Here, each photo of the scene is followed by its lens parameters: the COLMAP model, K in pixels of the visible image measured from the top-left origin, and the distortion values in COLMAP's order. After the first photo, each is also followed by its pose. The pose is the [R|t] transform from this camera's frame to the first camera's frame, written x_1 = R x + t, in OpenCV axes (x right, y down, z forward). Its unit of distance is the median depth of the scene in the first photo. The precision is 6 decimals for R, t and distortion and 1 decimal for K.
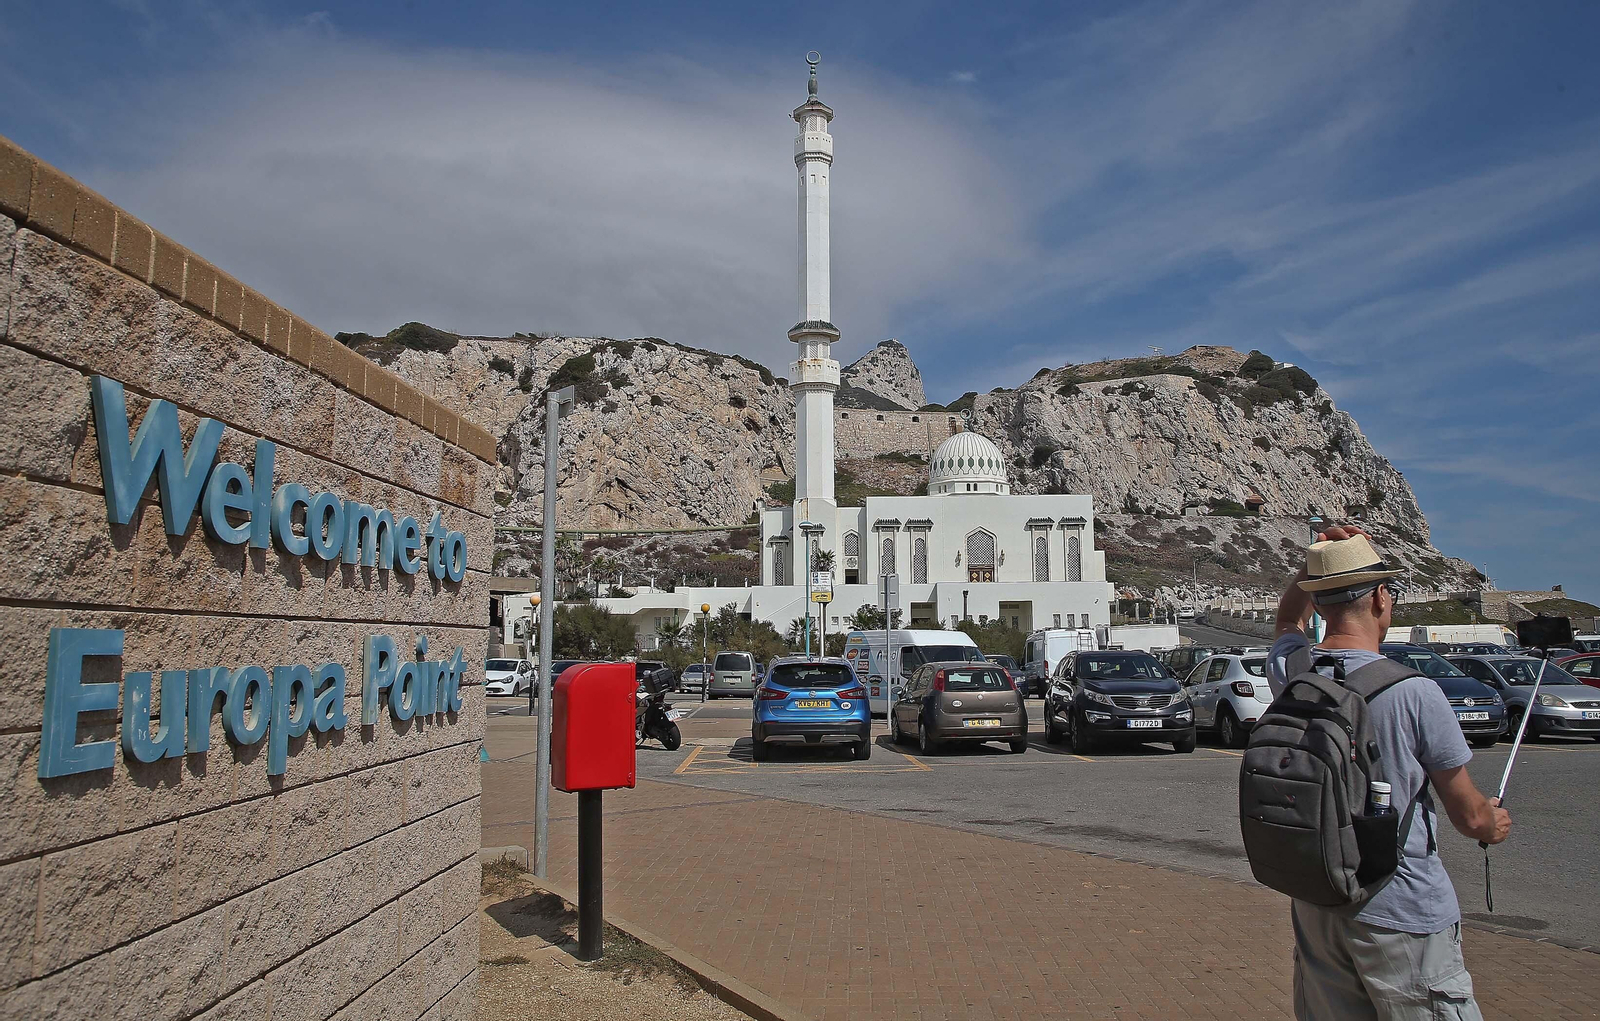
lens RADIAL K [[1158.1, 0, 828.4], [0, 1158.1, 459.1], [0, 0, 1]] dist [-0.058529, 0.002385]
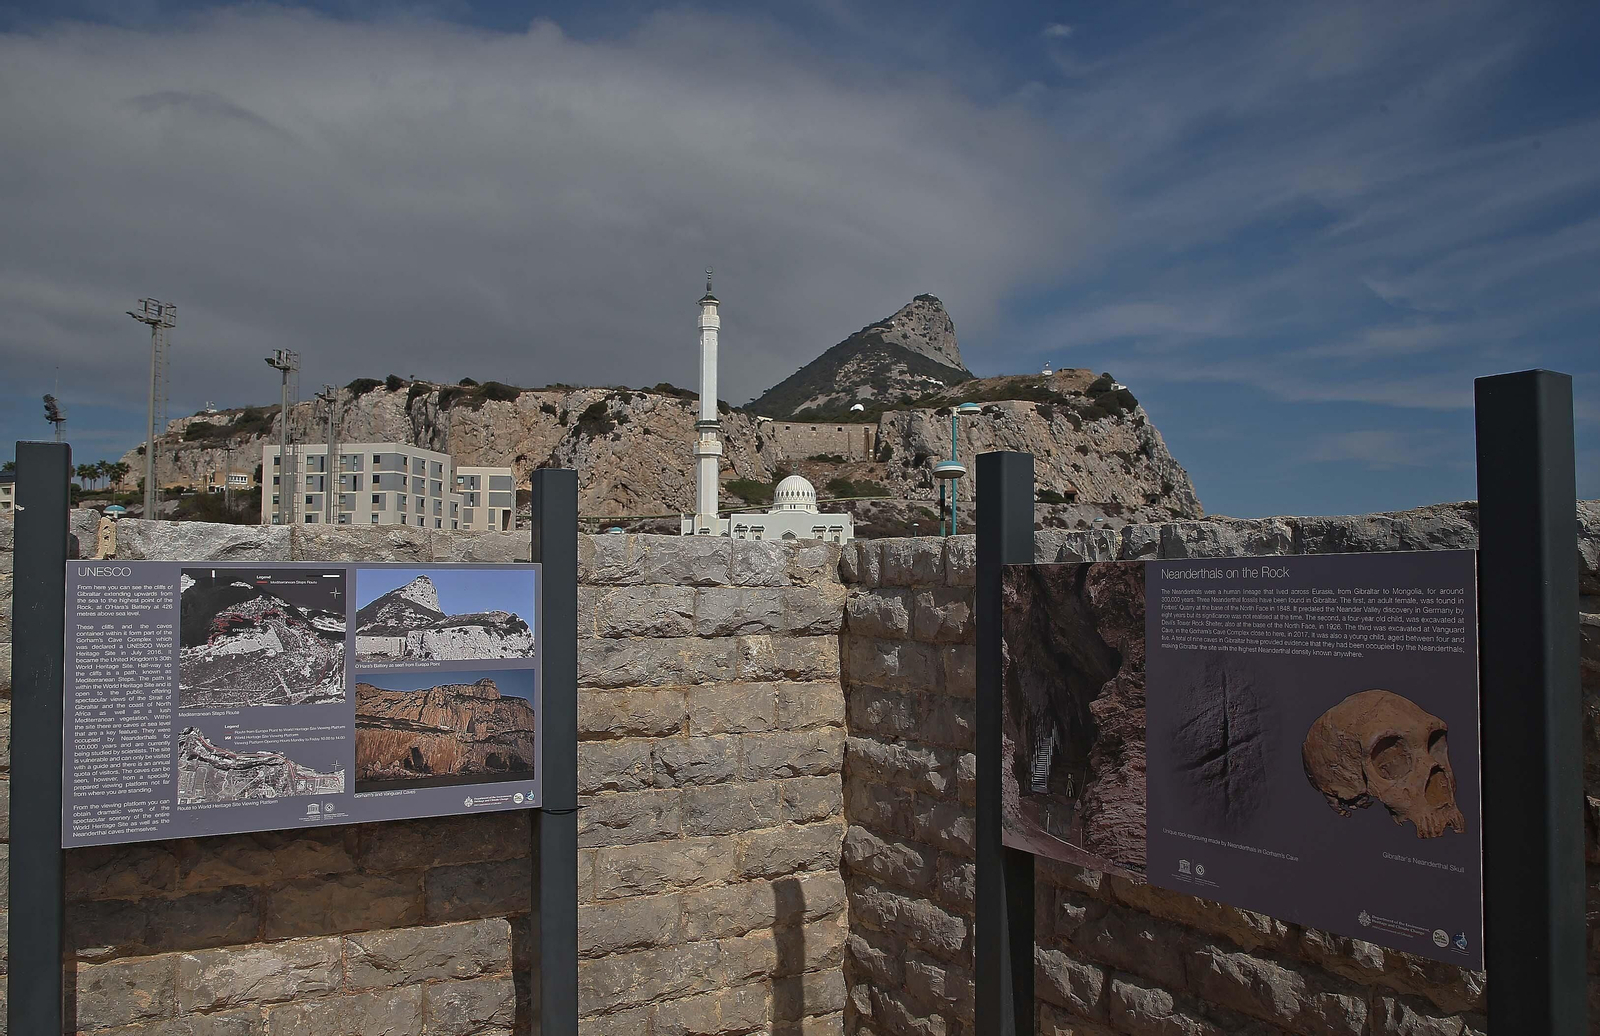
lens RADIAL K [[1157.7, 0, 798.3], [0, 1157.7, 538.9], [0, 0, 1]] dist [-0.073779, 0.001060]
pose [[0.997284, 0.008299, -0.073183, 0.151544], [0.000544, 0.992775, 0.119994, -0.083742], [0.073650, -0.119708, 0.990074, -0.482908]]
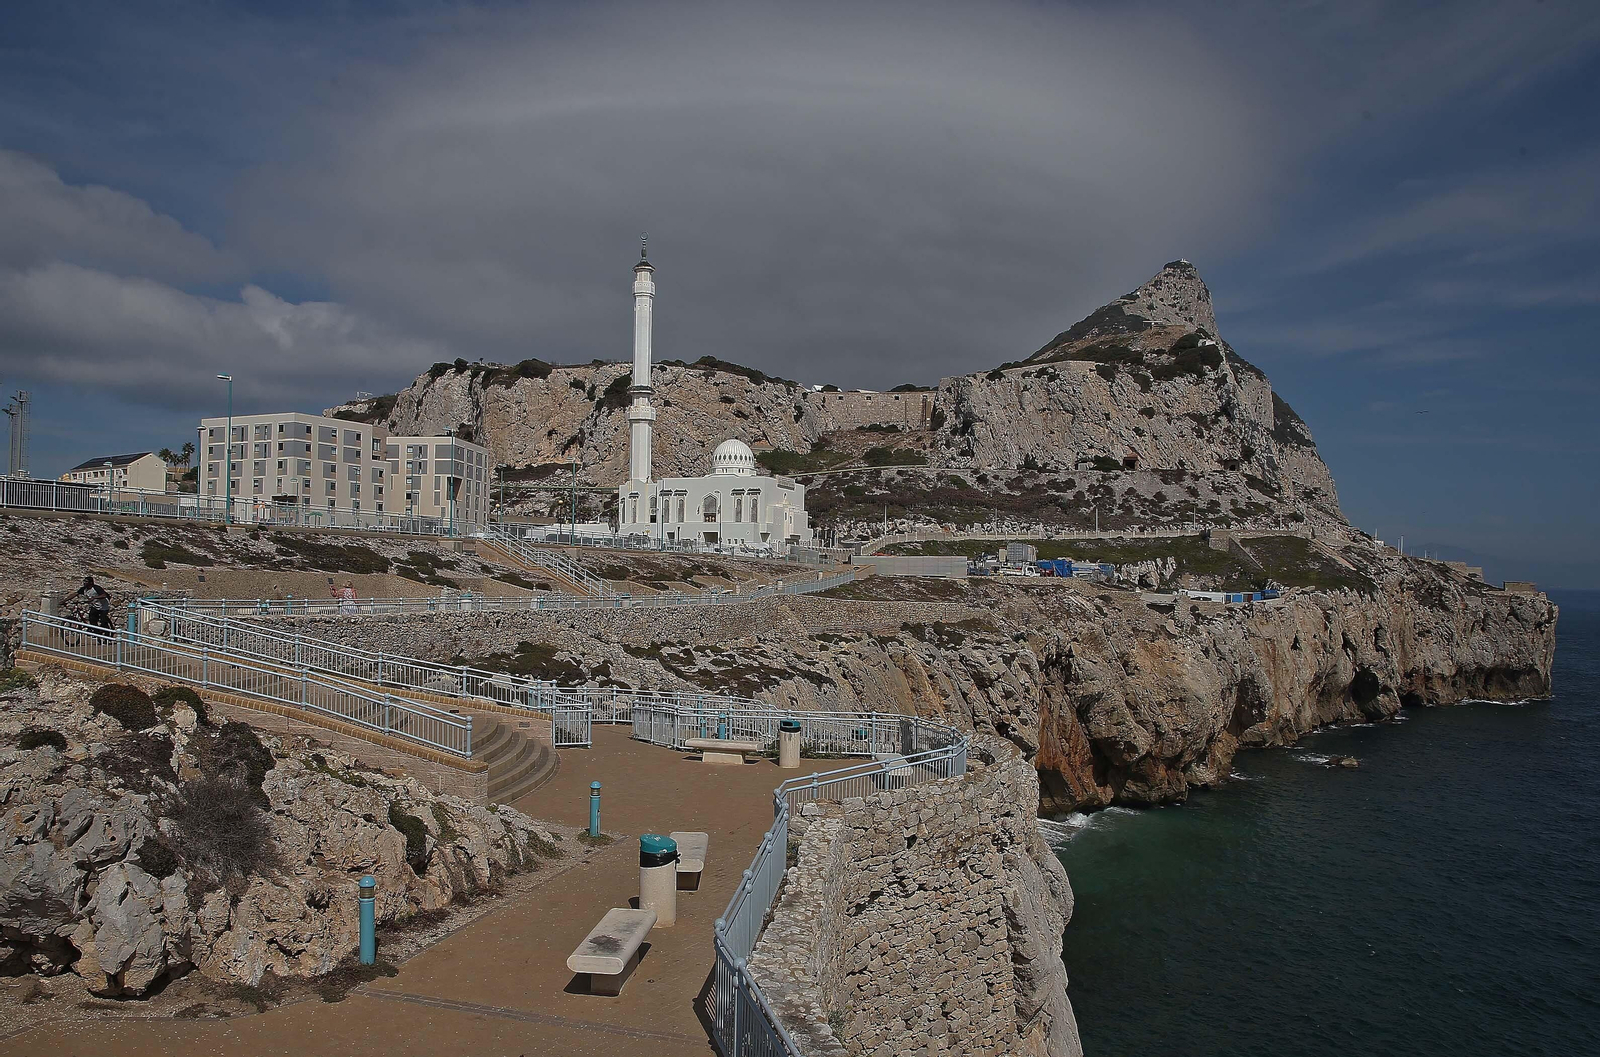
lens RADIAL K [[1171.4, 0, 764.1], [0, 1171.4, 577.0], [0, 0, 1]] dist [-0.078901, 0.044483]
pose [[0.943888, 0.020291, -0.329642, 0.452370], [0.033809, 0.986931, 0.157559, -0.056890], [0.328531, -0.159863, 0.930866, -0.424590]]
